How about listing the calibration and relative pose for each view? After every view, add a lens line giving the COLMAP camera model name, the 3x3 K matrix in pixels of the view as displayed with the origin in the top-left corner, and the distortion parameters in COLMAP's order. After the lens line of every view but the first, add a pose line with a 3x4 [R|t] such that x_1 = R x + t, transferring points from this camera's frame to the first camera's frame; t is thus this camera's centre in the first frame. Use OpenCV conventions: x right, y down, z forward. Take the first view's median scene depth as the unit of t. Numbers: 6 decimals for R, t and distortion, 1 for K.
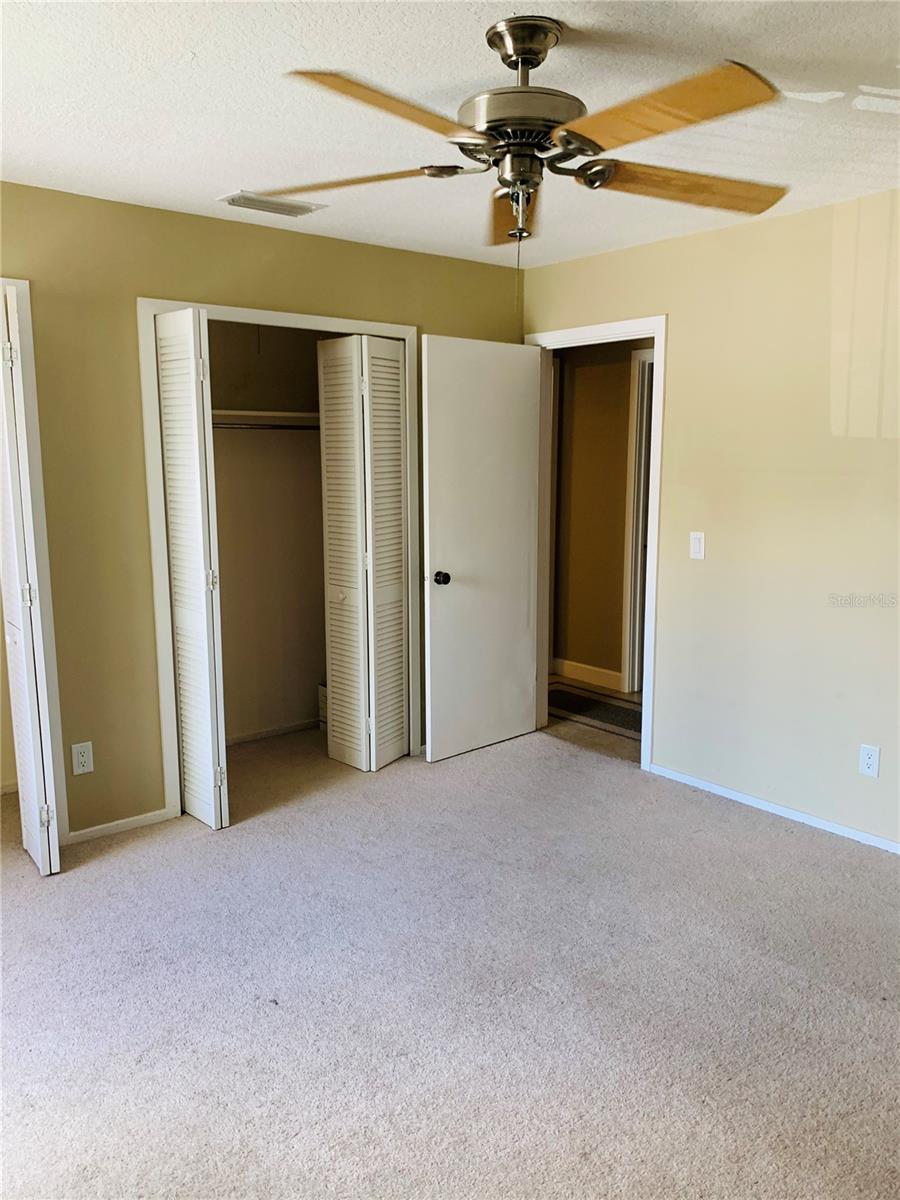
lens RADIAL K [[933.7, 0, 450.0], [0, 933.7, 600.0], [0, 0, 1]] dist [0.054982, -0.060969]
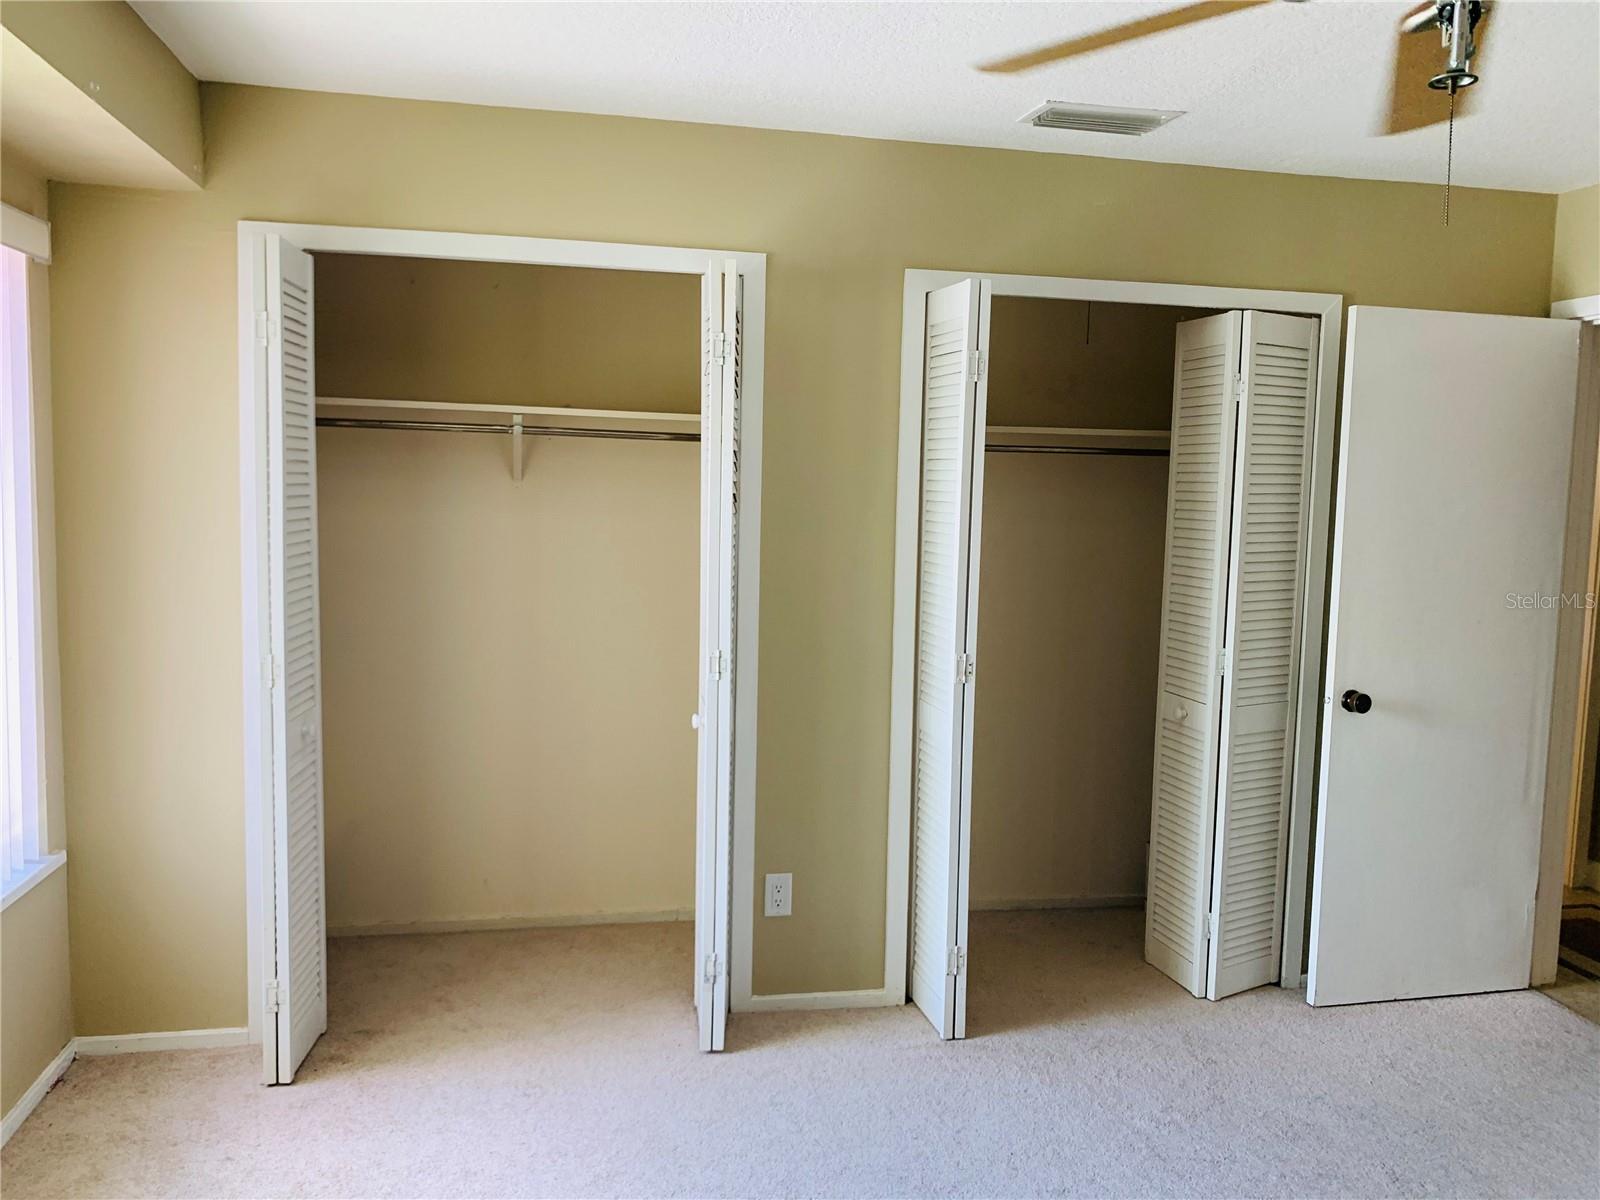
lens RADIAL K [[1245.0, 0, 801.1], [0, 1245.0, 594.7], [0, 0, 1]] dist [0.054982, -0.060969]
pose [[0.879624, 0.069039, -0.470634, 0.054951], [-0.105622, 0.993060, -0.051733, -0.012820], [0.463796, 0.095215, 0.880811, 0.119177]]
